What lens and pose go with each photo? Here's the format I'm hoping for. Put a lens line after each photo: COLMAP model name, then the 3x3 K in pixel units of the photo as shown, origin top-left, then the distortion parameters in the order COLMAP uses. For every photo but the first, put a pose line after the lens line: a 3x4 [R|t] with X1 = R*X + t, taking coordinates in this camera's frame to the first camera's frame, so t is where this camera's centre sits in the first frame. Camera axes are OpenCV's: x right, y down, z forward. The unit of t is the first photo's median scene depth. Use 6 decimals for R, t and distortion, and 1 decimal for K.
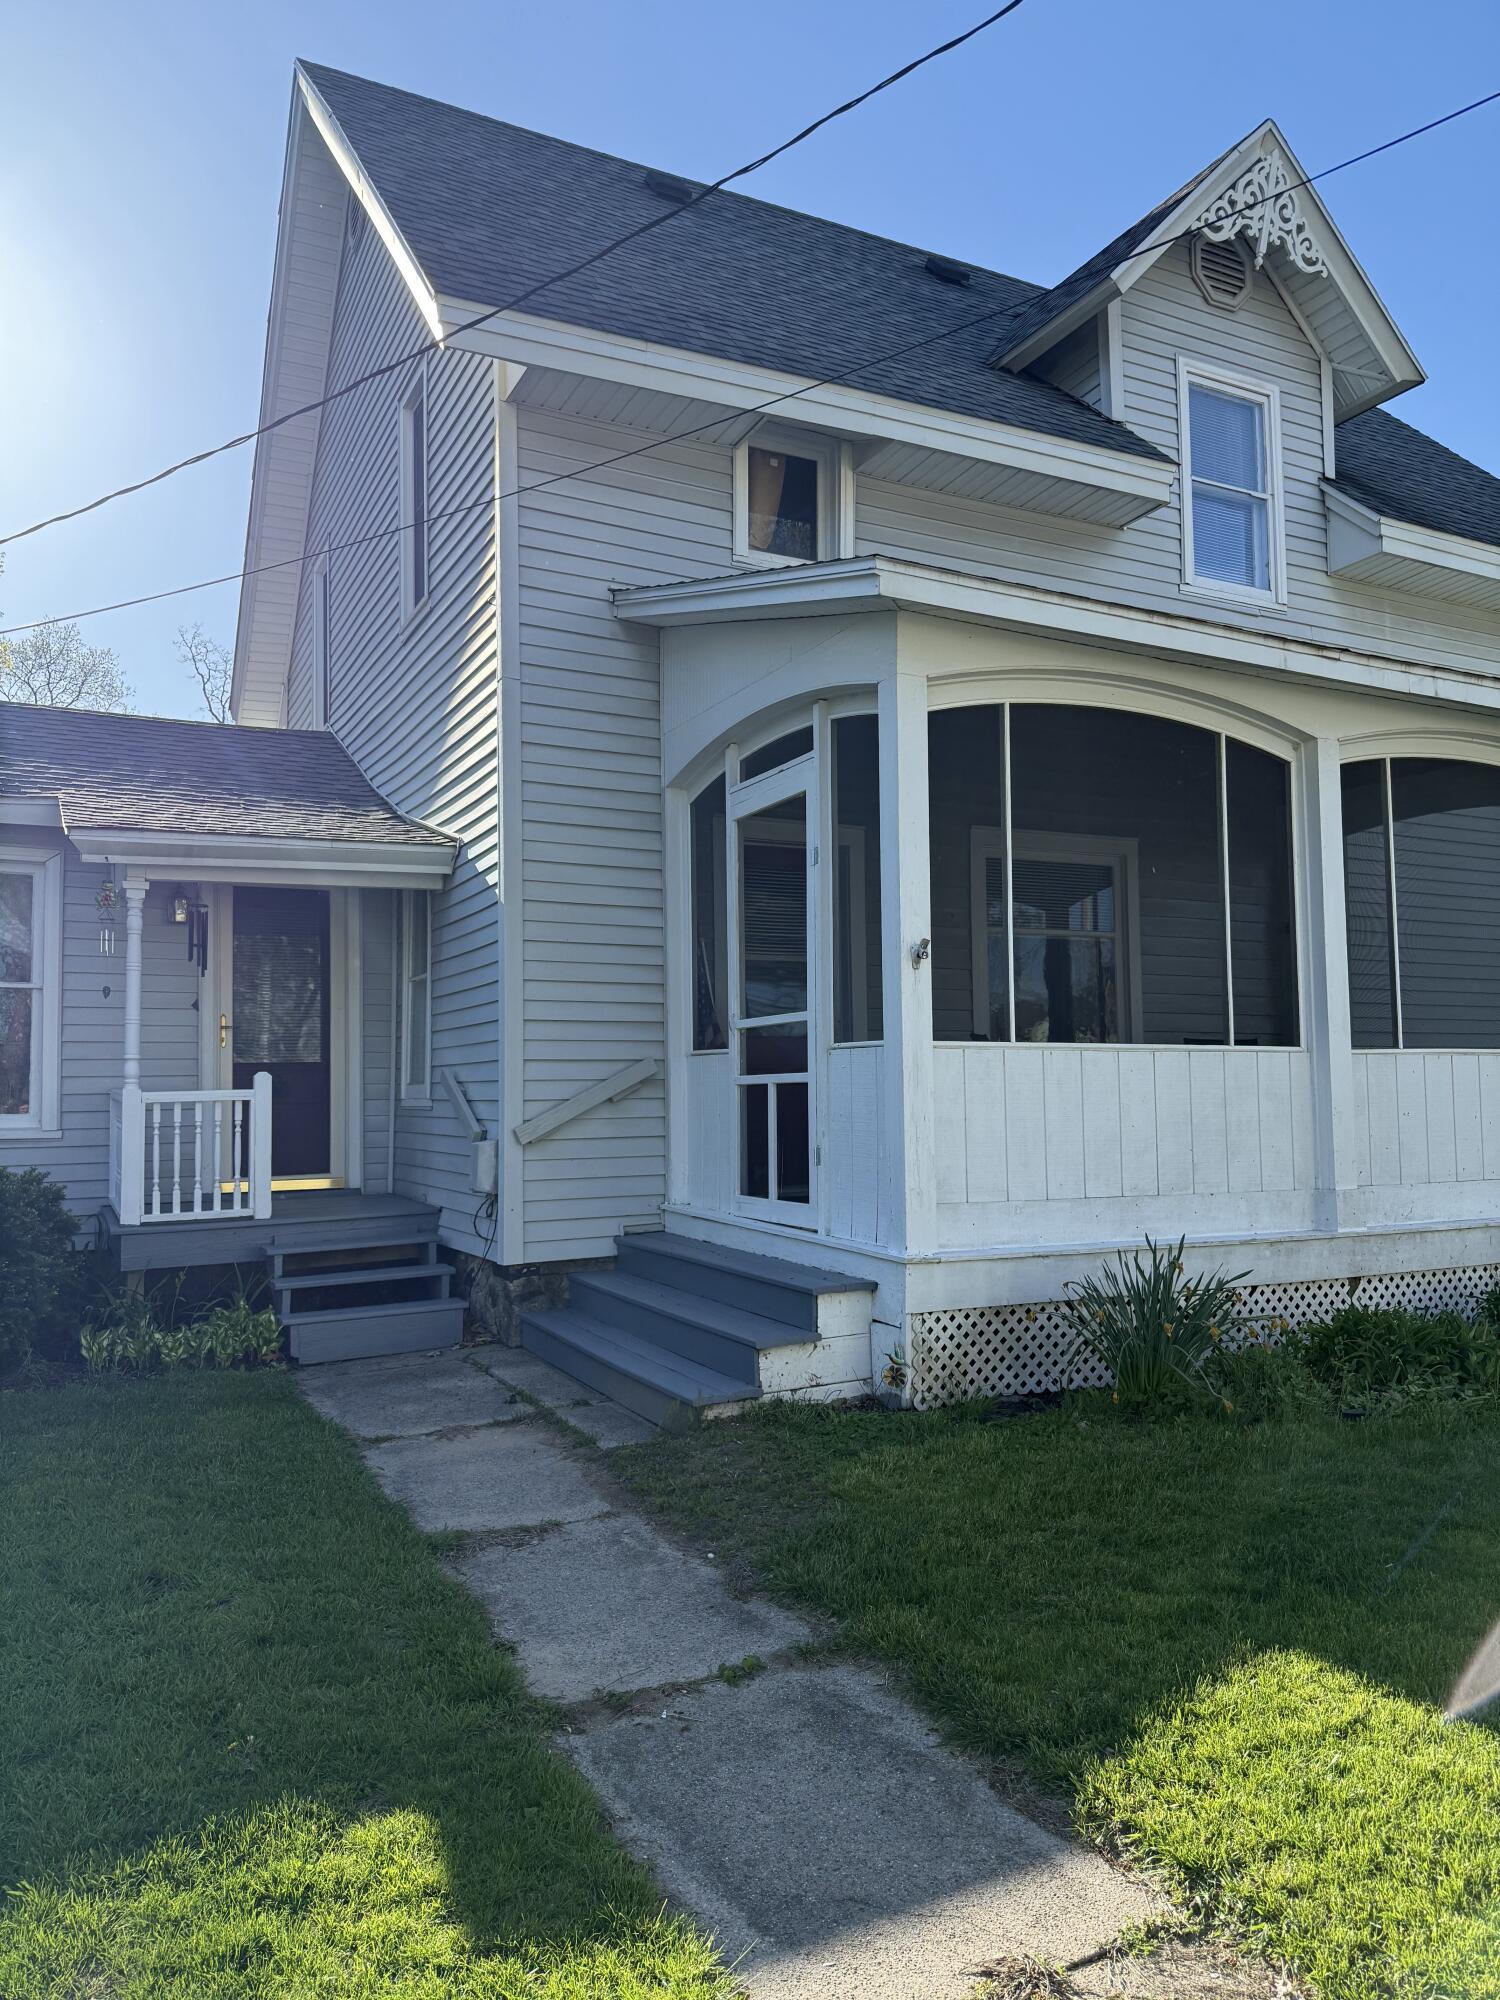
lens RADIAL K [[1395.5, 0, 750.0], [0, 1395.5, 1000.0], [0, 0, 1]] dist [-0.000448, -0.000099]
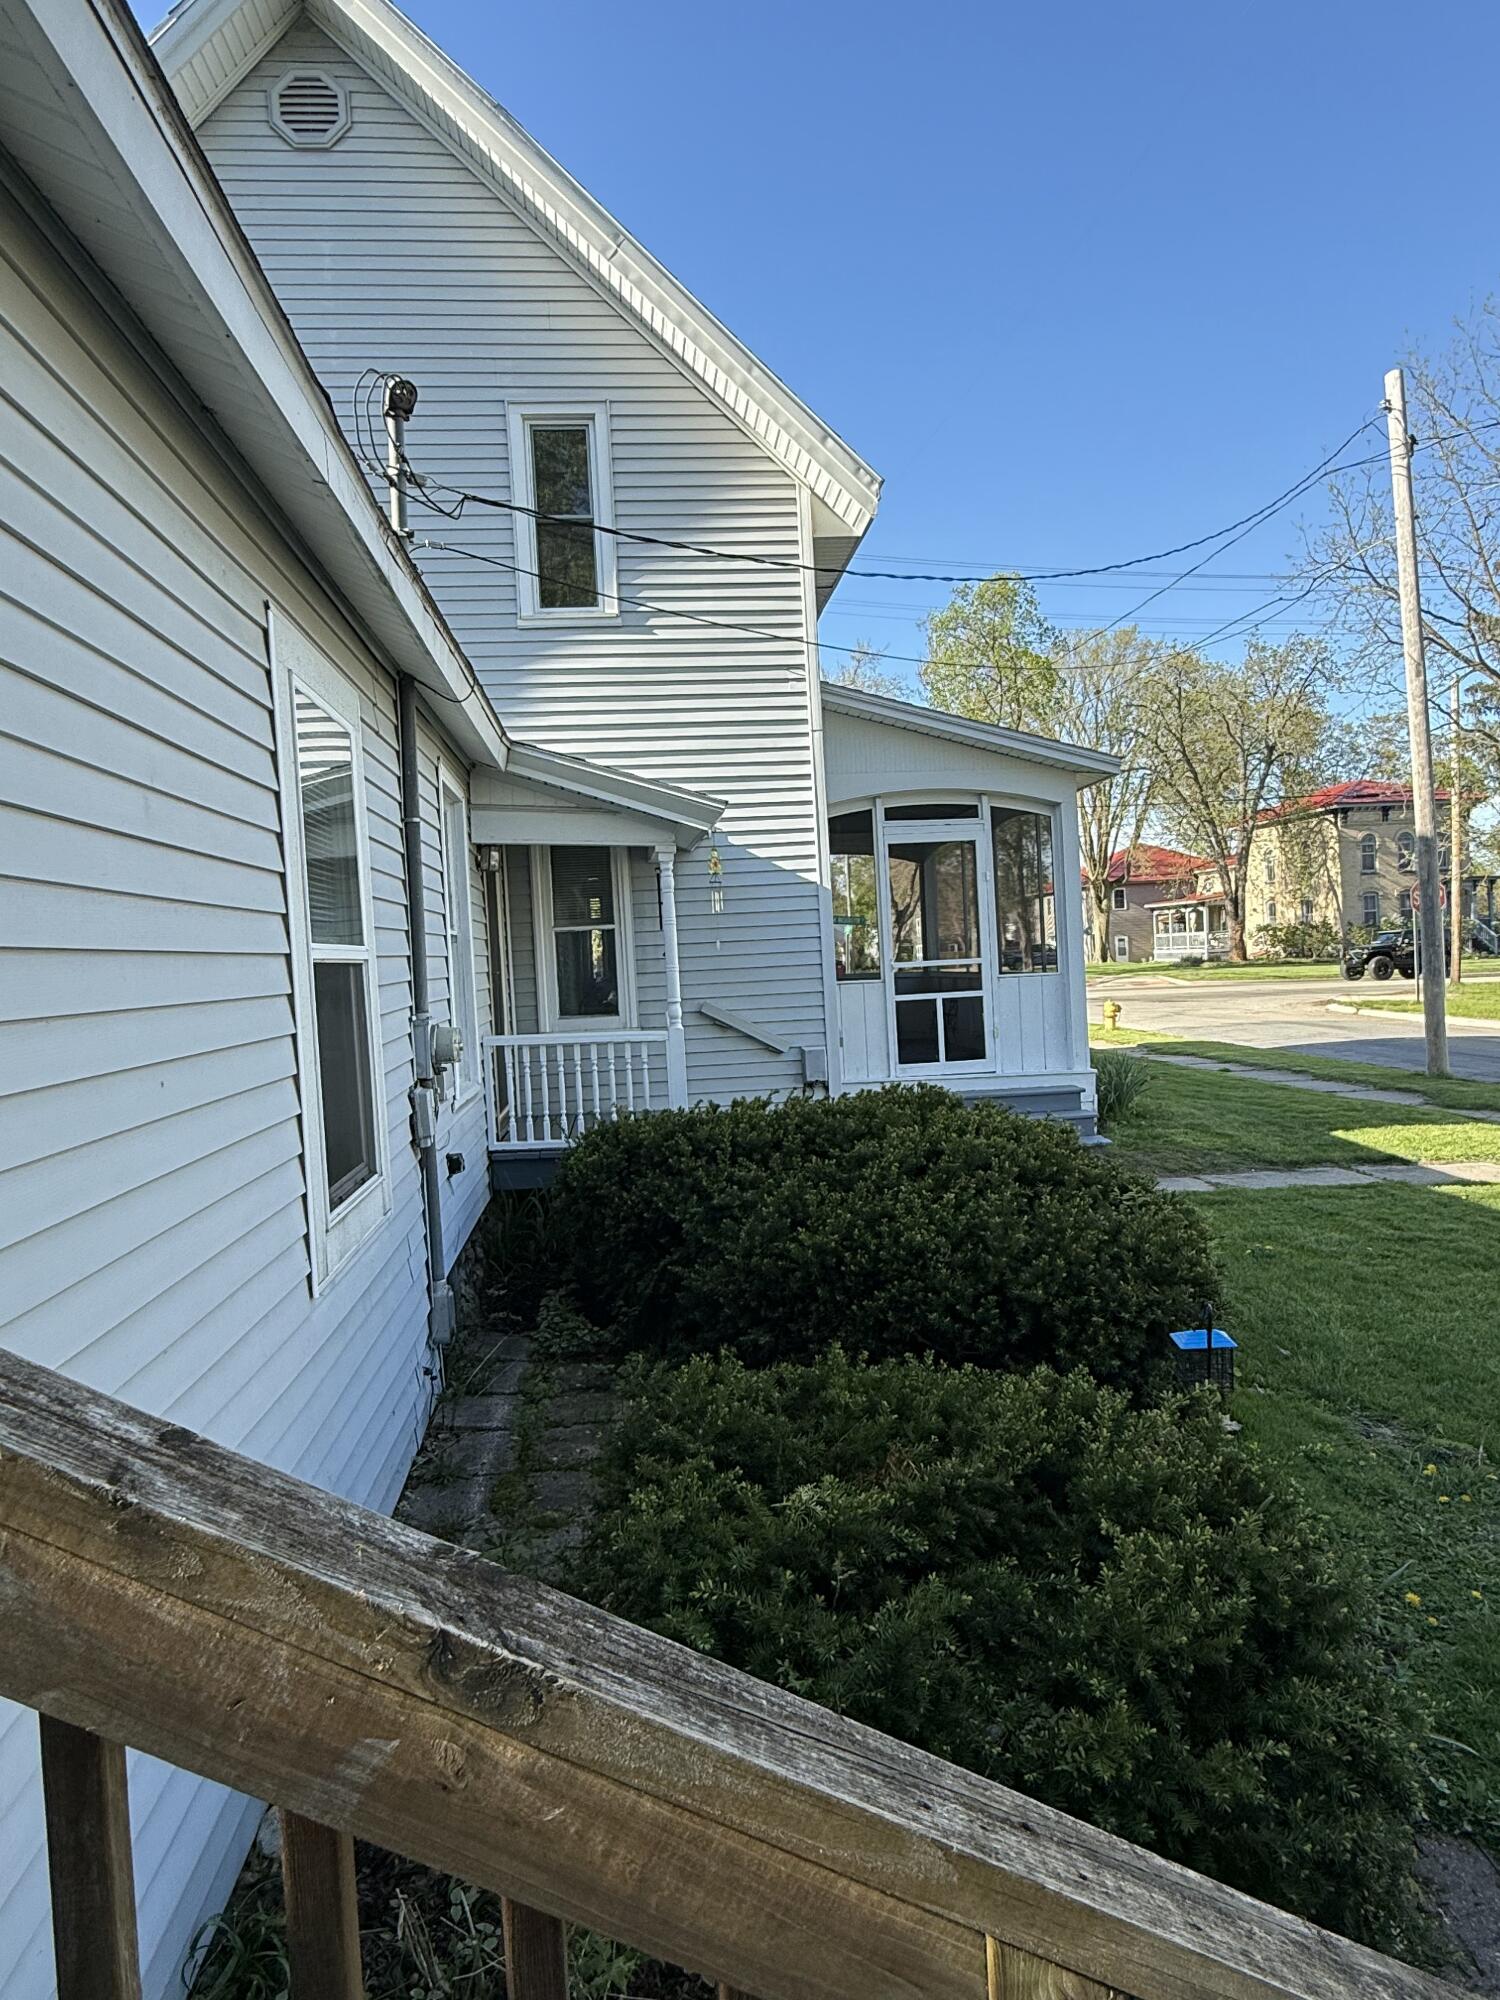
lens RADIAL K [[1162.9, 0, 750.0], [0, 1162.9, 1000.0], [0, 0, 1]] dist [-0.000436, -0.000030]
pose [[0.358870, -0.046077, 0.932250, -1.466929], [-0.037607, 0.997256, 0.063767, -0.024993], [-0.932630, -0.057943, 0.356152, 0.694064]]
